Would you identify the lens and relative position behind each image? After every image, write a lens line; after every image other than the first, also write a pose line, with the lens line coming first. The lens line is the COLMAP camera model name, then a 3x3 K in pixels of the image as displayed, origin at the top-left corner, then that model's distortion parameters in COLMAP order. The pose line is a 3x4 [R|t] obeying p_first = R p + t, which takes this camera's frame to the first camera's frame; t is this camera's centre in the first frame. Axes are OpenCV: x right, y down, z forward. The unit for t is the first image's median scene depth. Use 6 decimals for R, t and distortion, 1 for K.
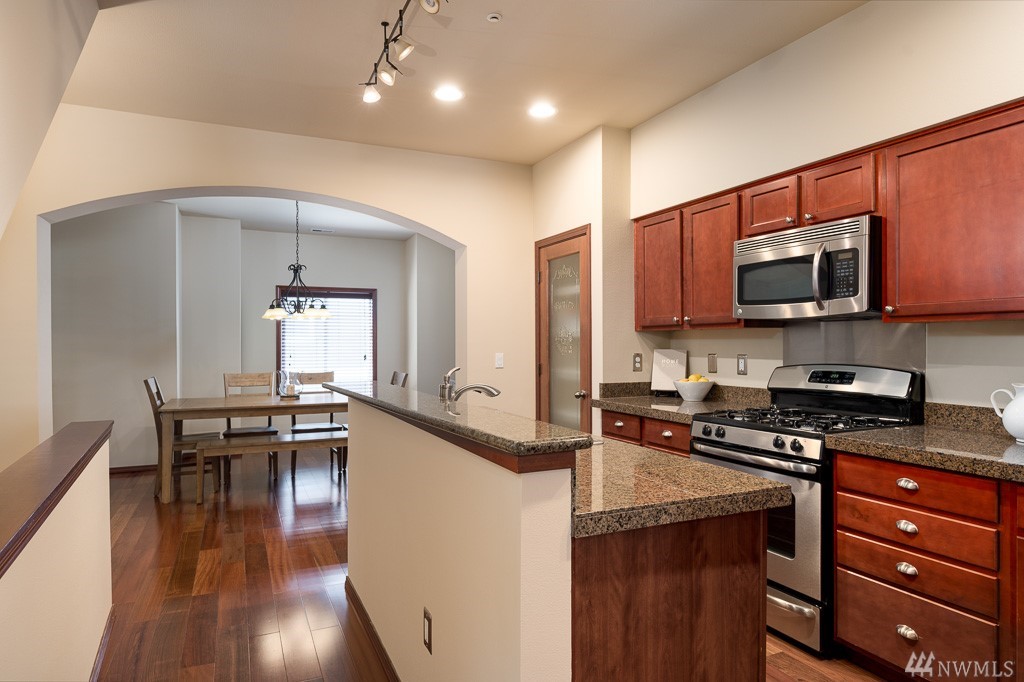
lens RADIAL K [[599.3, 0, 512.0], [0, 599.3, 341.0], [0, 0, 1]] dist [0.002522, -0.001139]
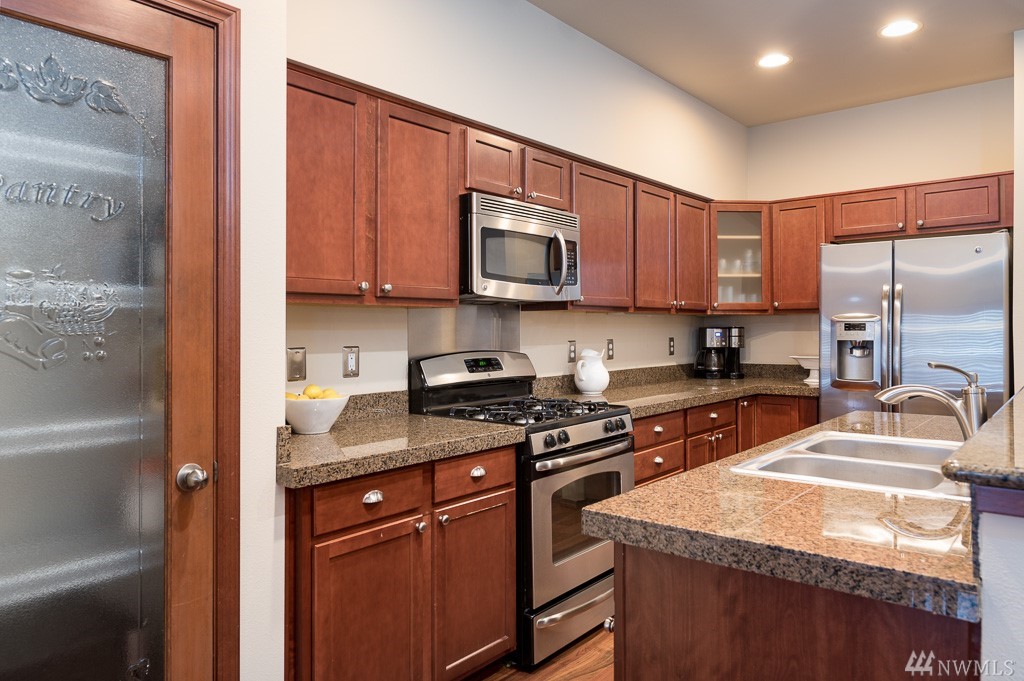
lens RADIAL K [[692.2, 0, 511.1], [0, 692.2, 322.9], [0, 0, 1]] dist [0.000221, 0.000176]
pose [[-0.430592, 0.013584, 0.902444, -0.455253], [0.004521, 0.999907, -0.012893, 0.009330], [-0.902535, -0.001472, -0.430613, 1.417493]]
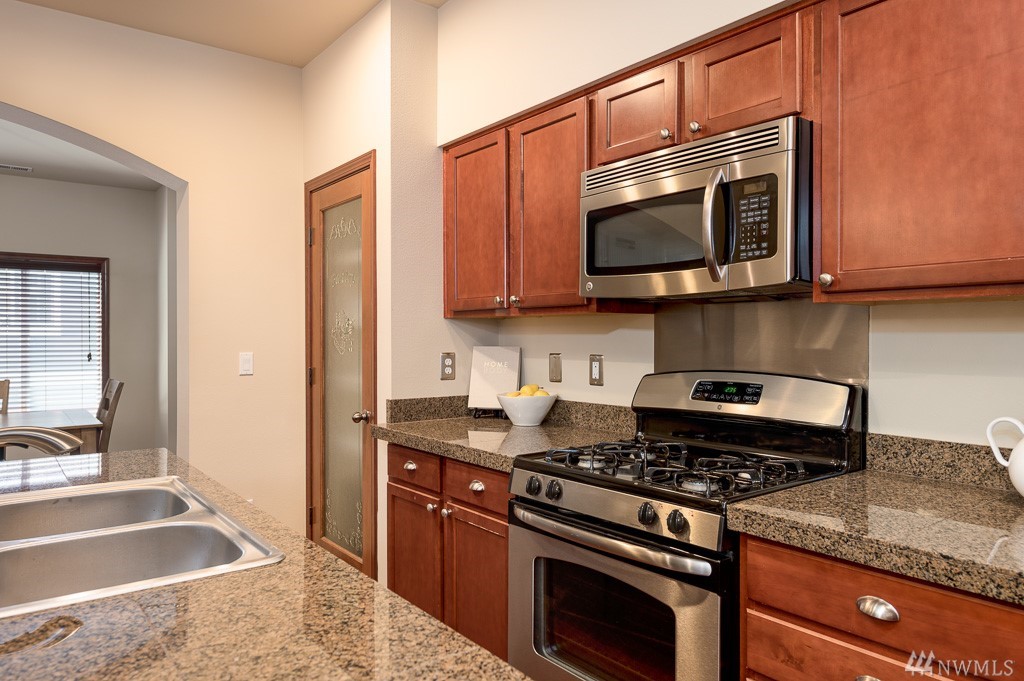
lens RADIAL K [[687.7, 0, 512.0], [0, 687.7, 340.5], [0, 0, 1]] dist [-0.001428, 0.000571]
pose [[0.975042, 0.000615, 0.222021, 0.153024], [-0.002481, 0.999964, 0.008126, 0.001439], [-0.222008, -0.008474, 0.975008, 0.345888]]
